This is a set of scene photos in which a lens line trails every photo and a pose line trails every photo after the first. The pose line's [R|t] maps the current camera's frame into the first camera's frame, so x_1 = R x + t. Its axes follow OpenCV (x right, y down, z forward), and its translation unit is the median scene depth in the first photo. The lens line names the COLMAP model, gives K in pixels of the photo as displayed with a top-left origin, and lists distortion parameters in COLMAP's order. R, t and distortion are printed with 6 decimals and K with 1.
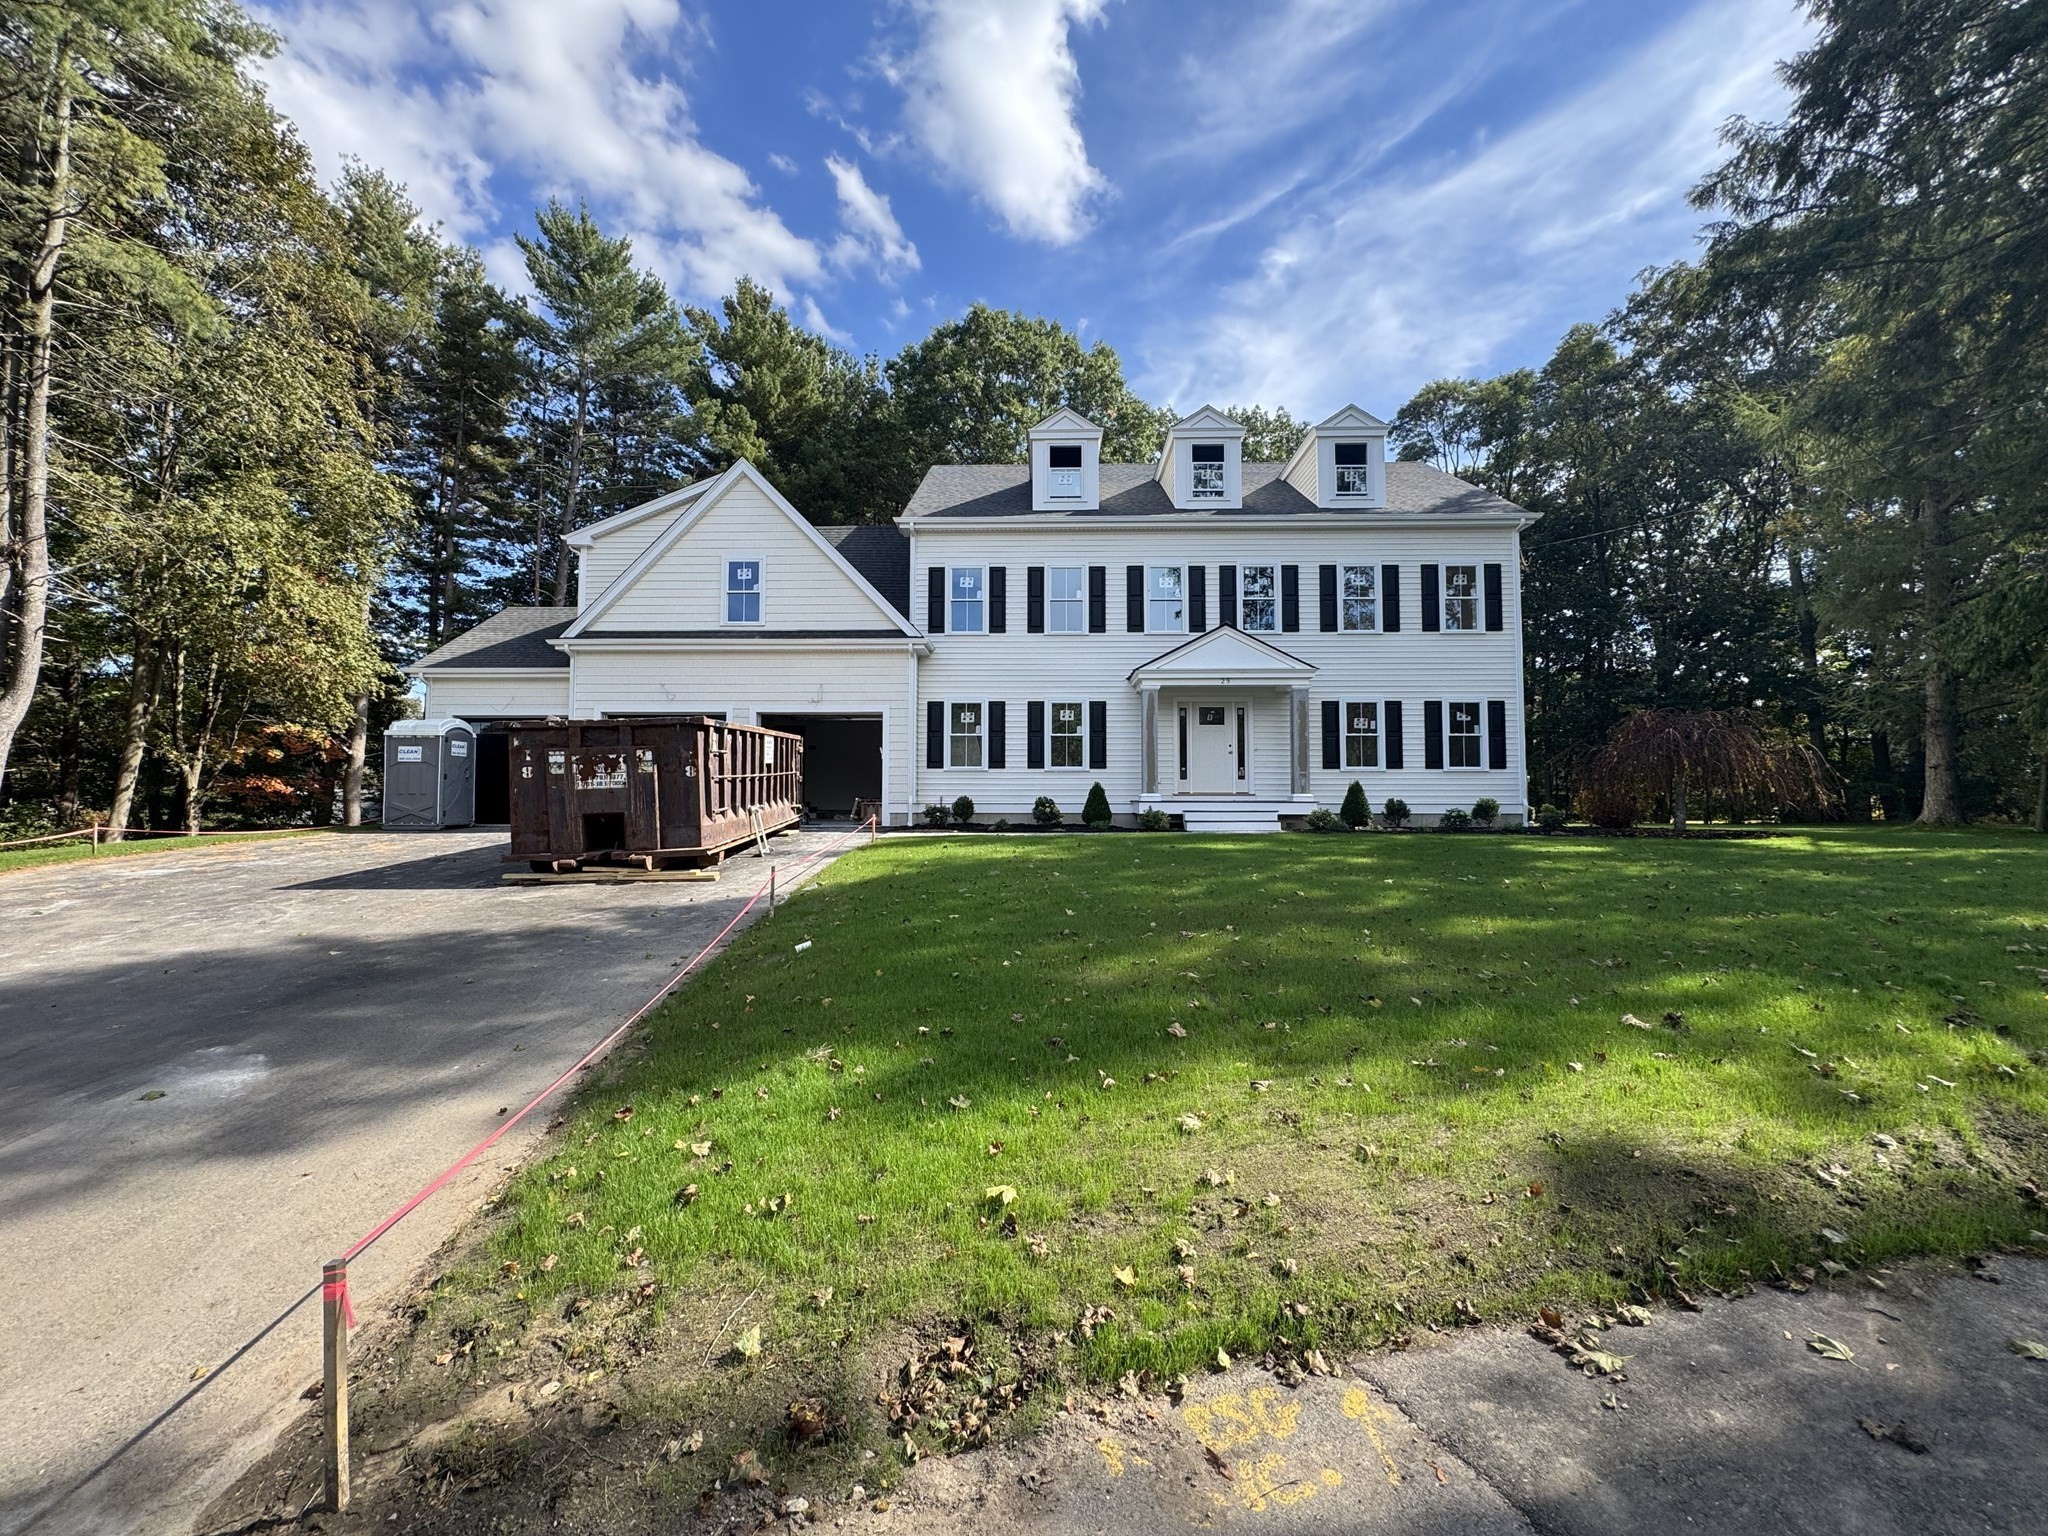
lens RADIAL K [[811.9, 0, 1024.0], [0, 811.9, 768.0], [0, 0, 1]] dist [-0.002664, -0.000241]
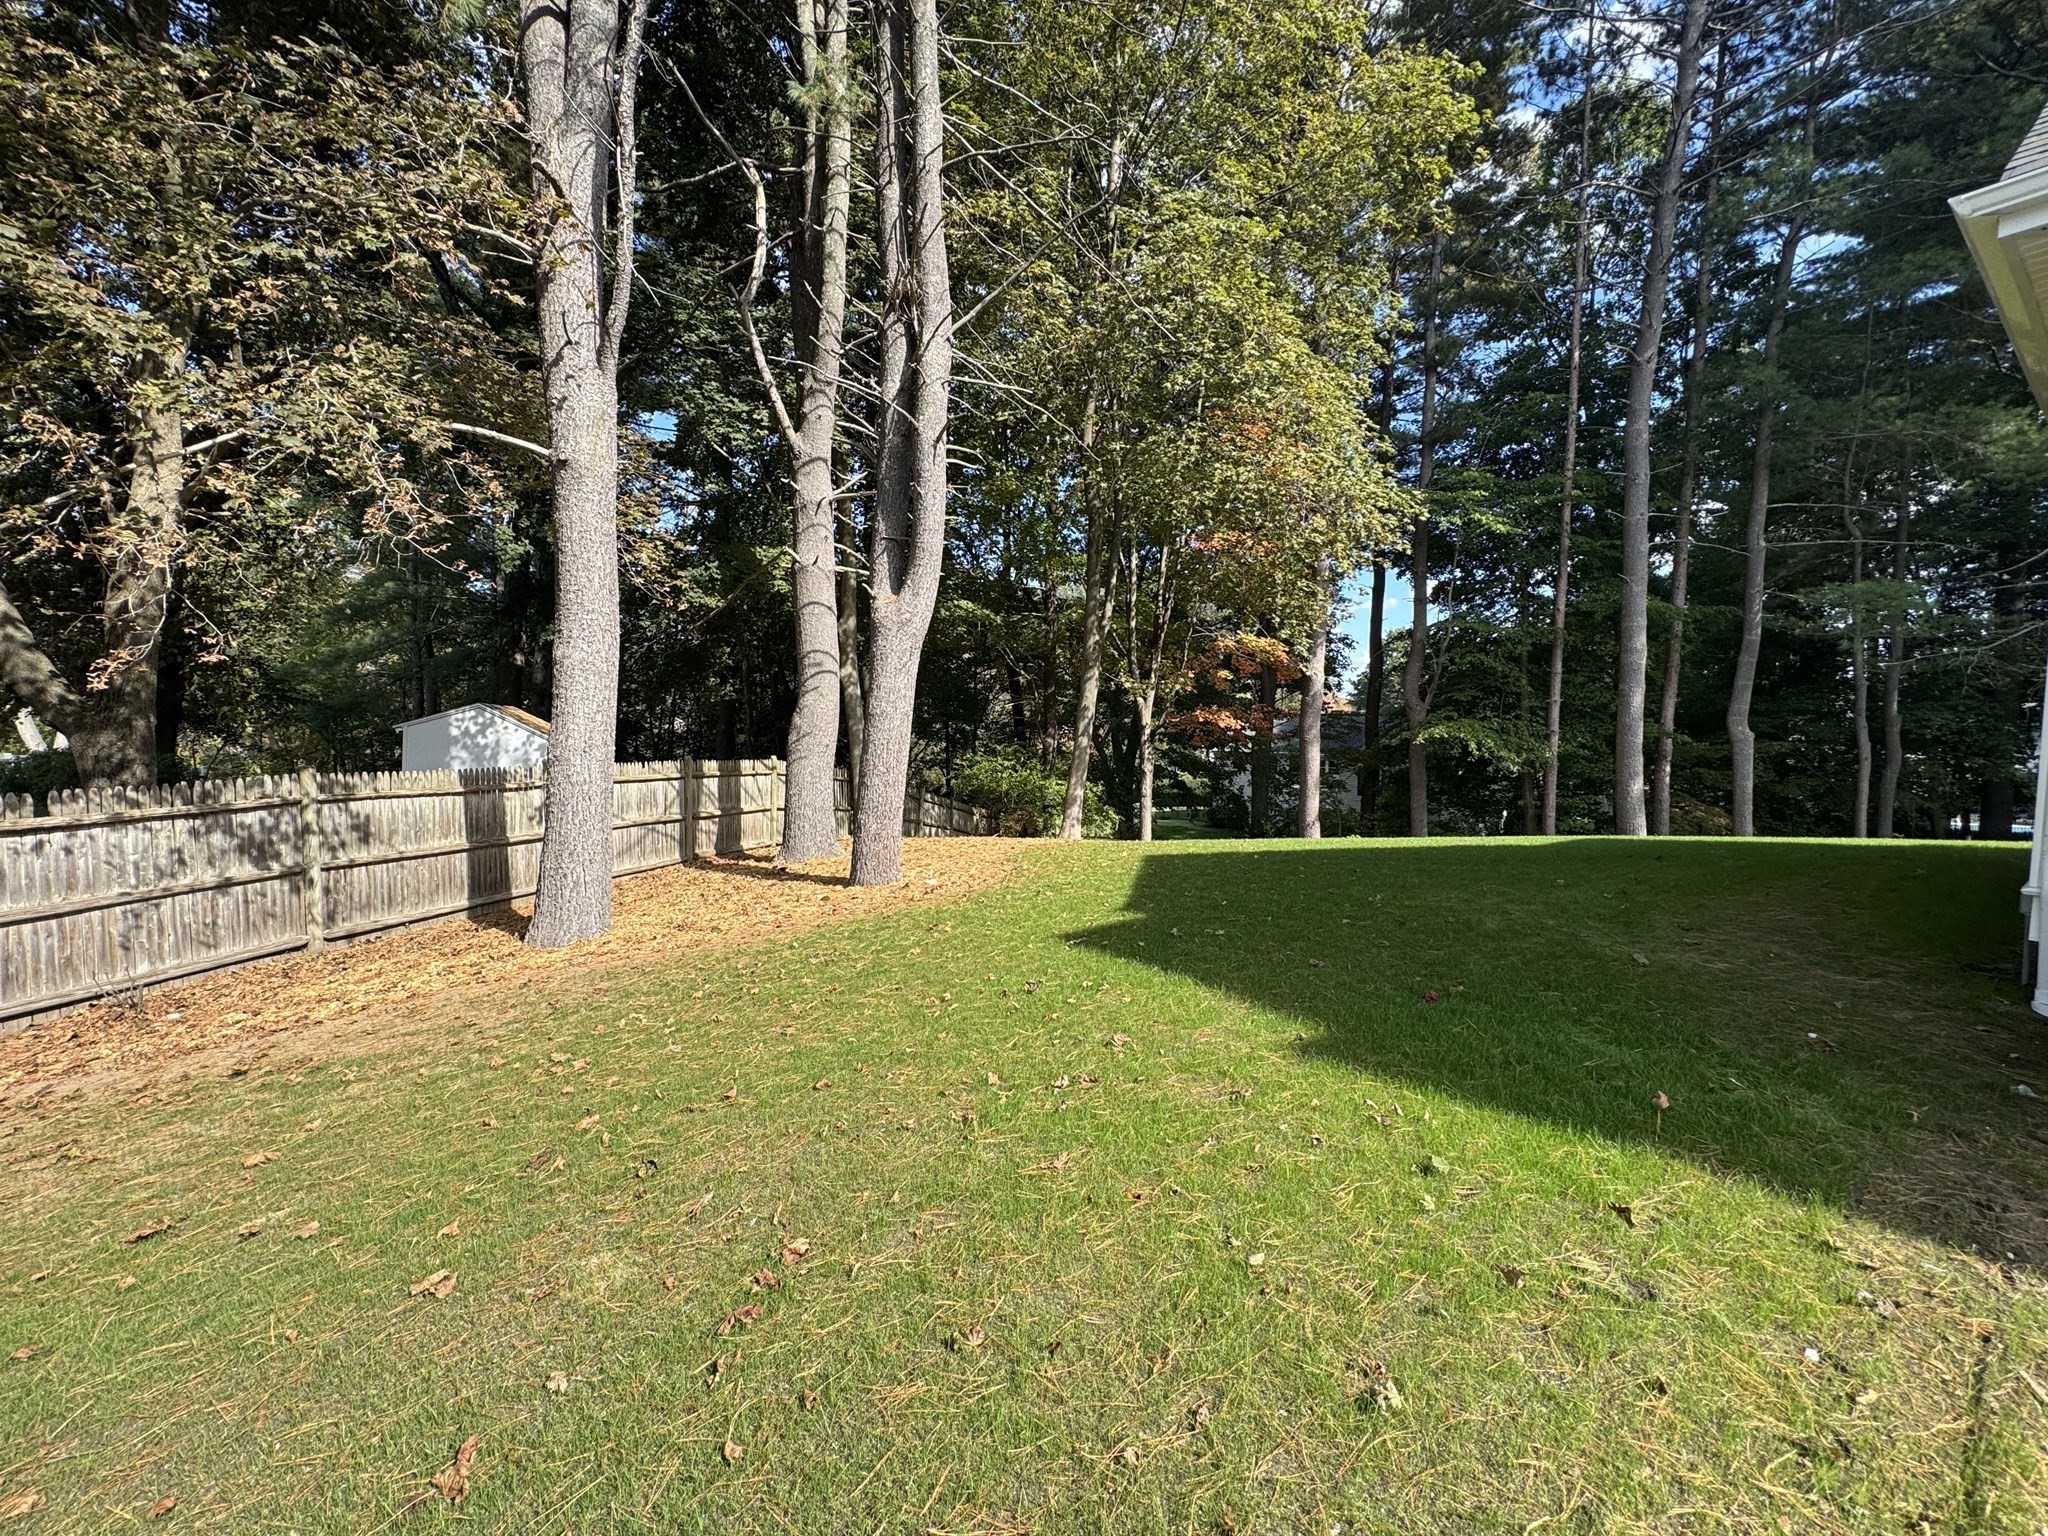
lens RADIAL K [[811.9, 0, 1024.0], [0, 811.9, 768.0], [0, 0, 1]] dist [-0.002664, -0.000241]
pose [[0.583368, 0.042704, -0.811084, -0.437140], [0.026118, 0.997114, 0.071284, 0.008182], [0.811788, -0.062769, 0.580569, 0.425671]]
